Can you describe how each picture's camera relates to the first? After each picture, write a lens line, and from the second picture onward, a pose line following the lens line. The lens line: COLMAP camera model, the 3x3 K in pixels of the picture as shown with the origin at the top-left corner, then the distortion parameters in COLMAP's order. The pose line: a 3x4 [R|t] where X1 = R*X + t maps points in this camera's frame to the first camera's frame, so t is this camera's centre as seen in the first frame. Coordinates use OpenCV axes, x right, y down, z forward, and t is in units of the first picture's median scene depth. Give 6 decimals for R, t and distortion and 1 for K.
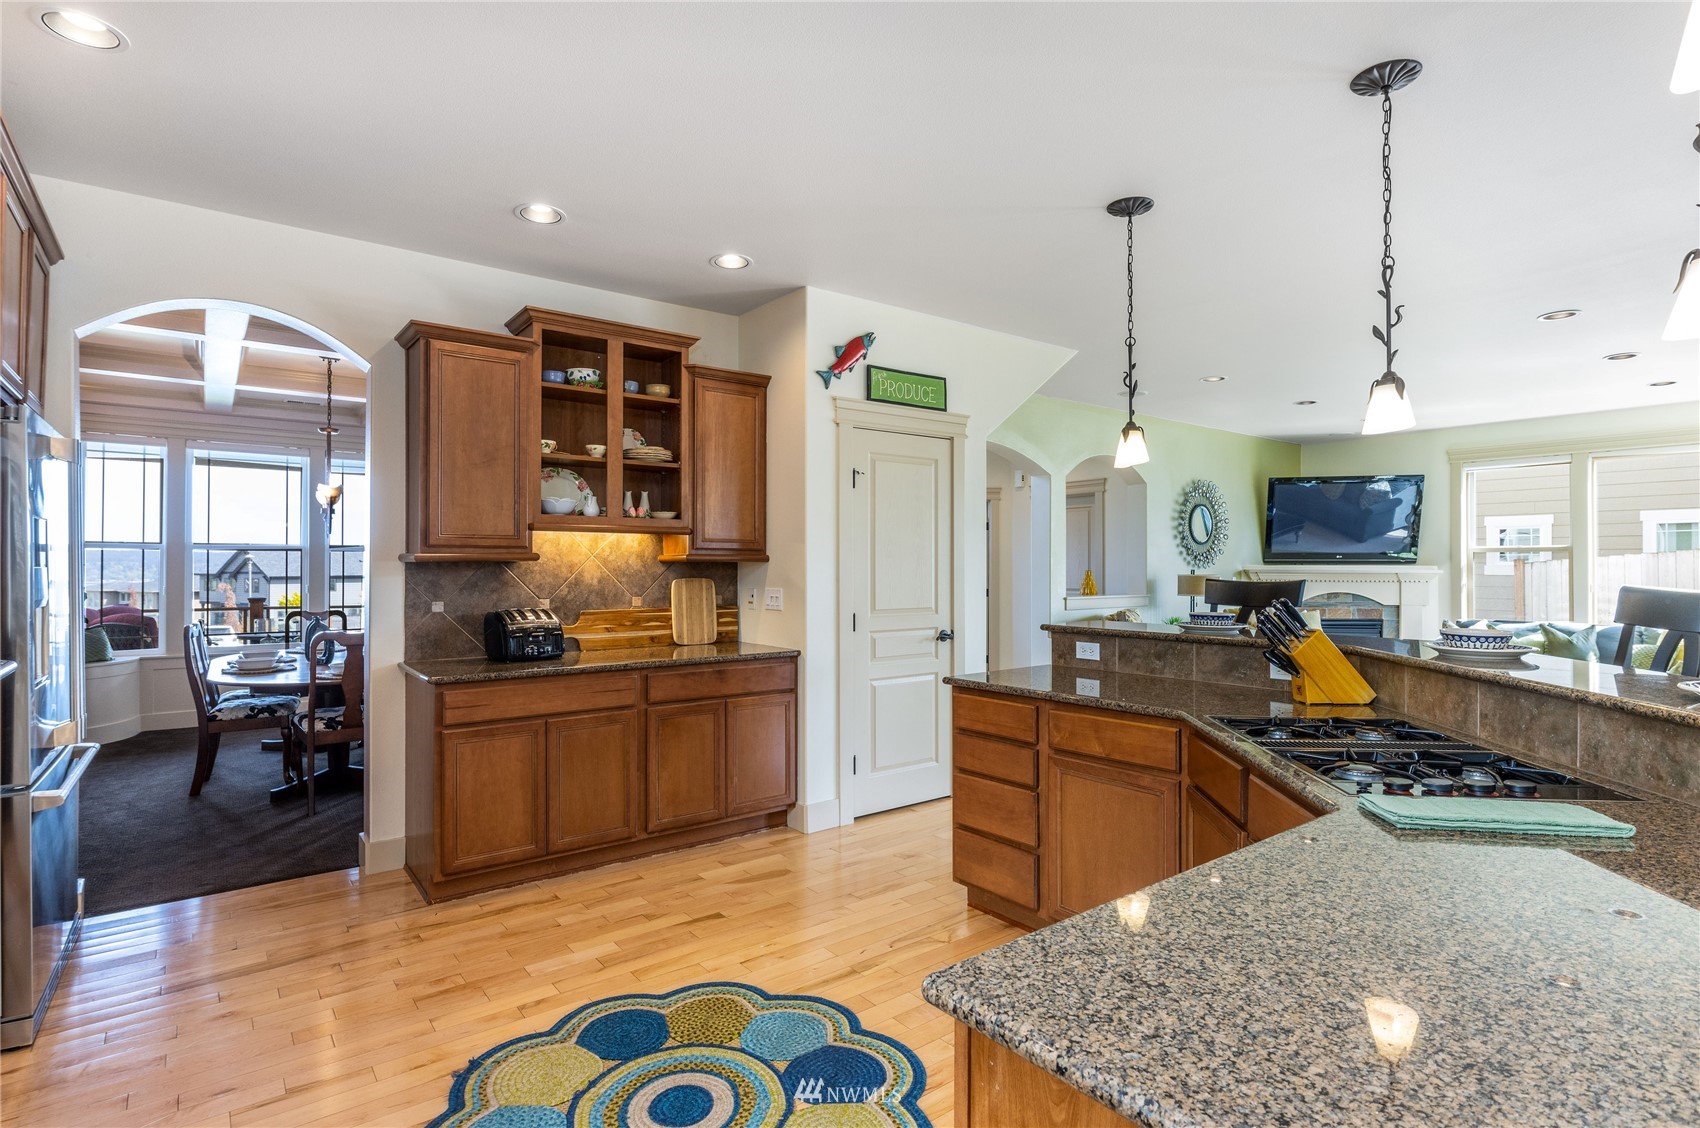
lens RADIAL K [[851.2, 0, 850.3], [0, 851.2, 546.0], [0, 0, 1]] dist [-0.009183, 0.002062]
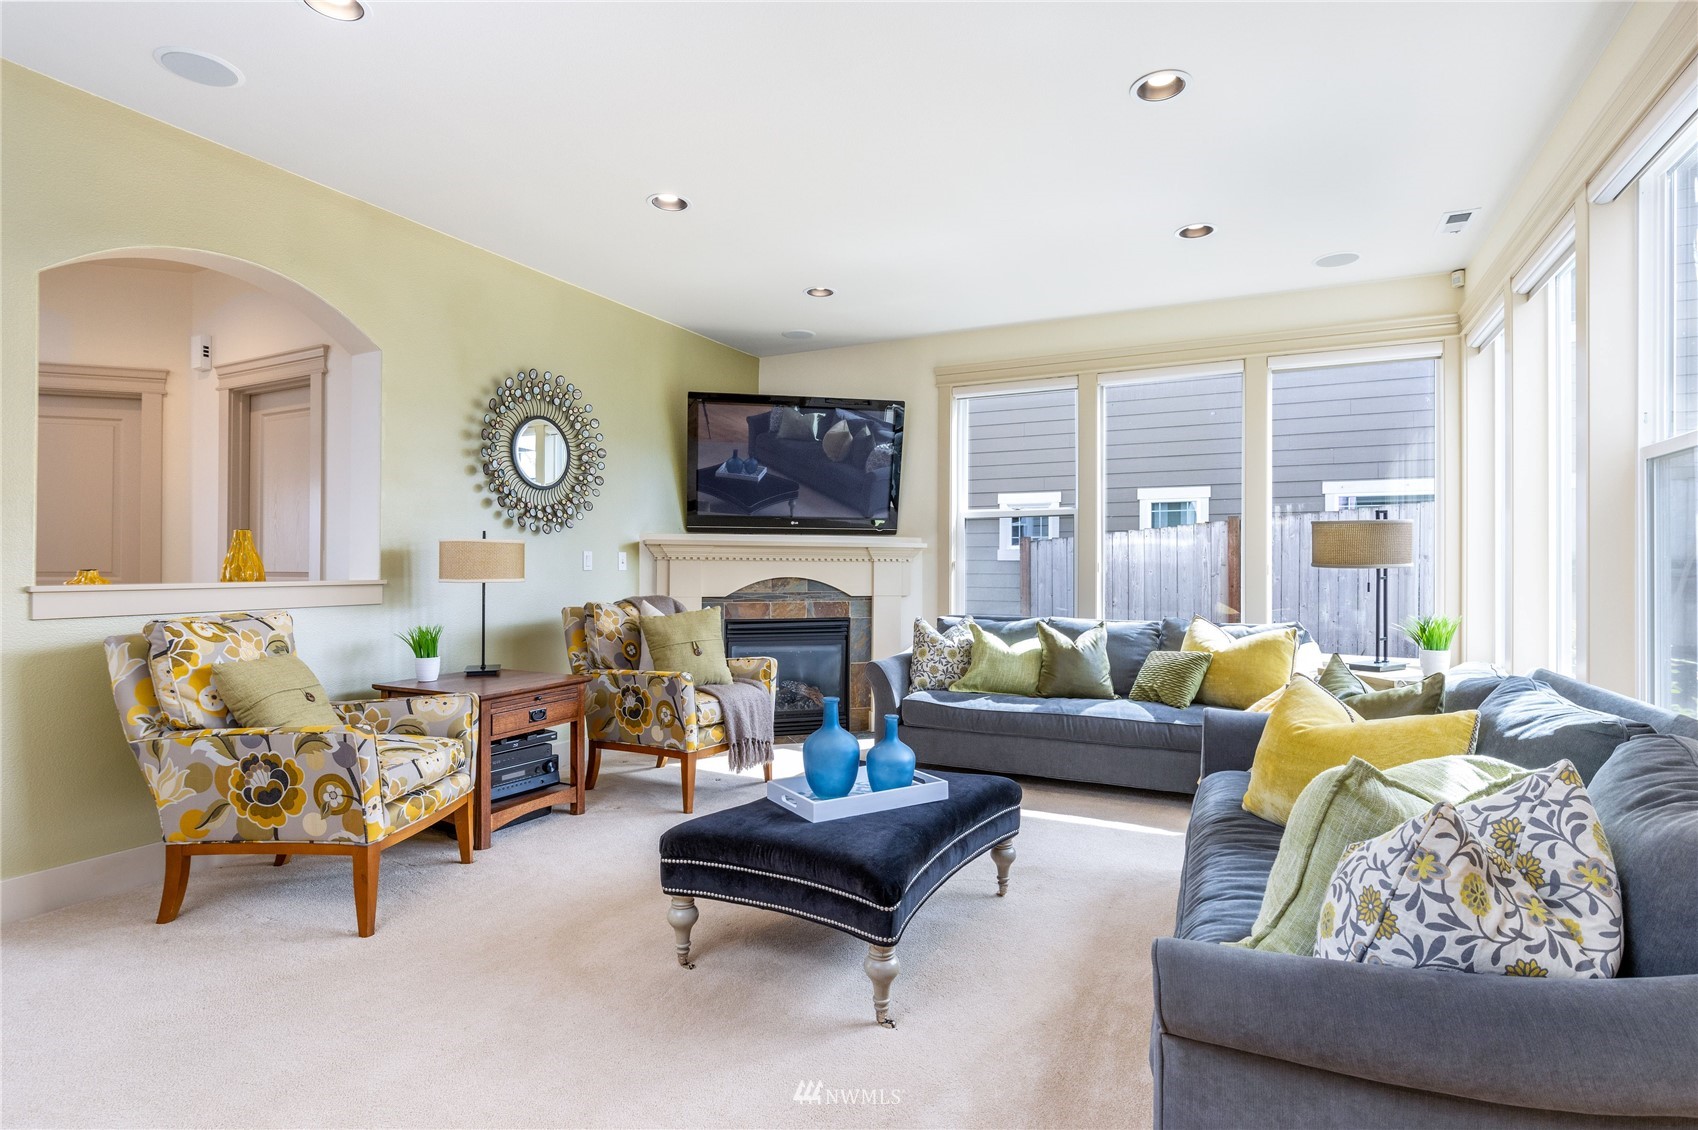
lens RADIAL K [[850.2, 0, 857.2], [0, 850.2, 567.2], [0, 0, 1]] dist [-0.009183, 0.002062]
pose [[0.898147, -0.000431, 0.439694, 0.352097], [-0.013201, 0.999522, 0.027945, 0.029443], [-0.439496, -0.030903, 0.897713, 0.416460]]
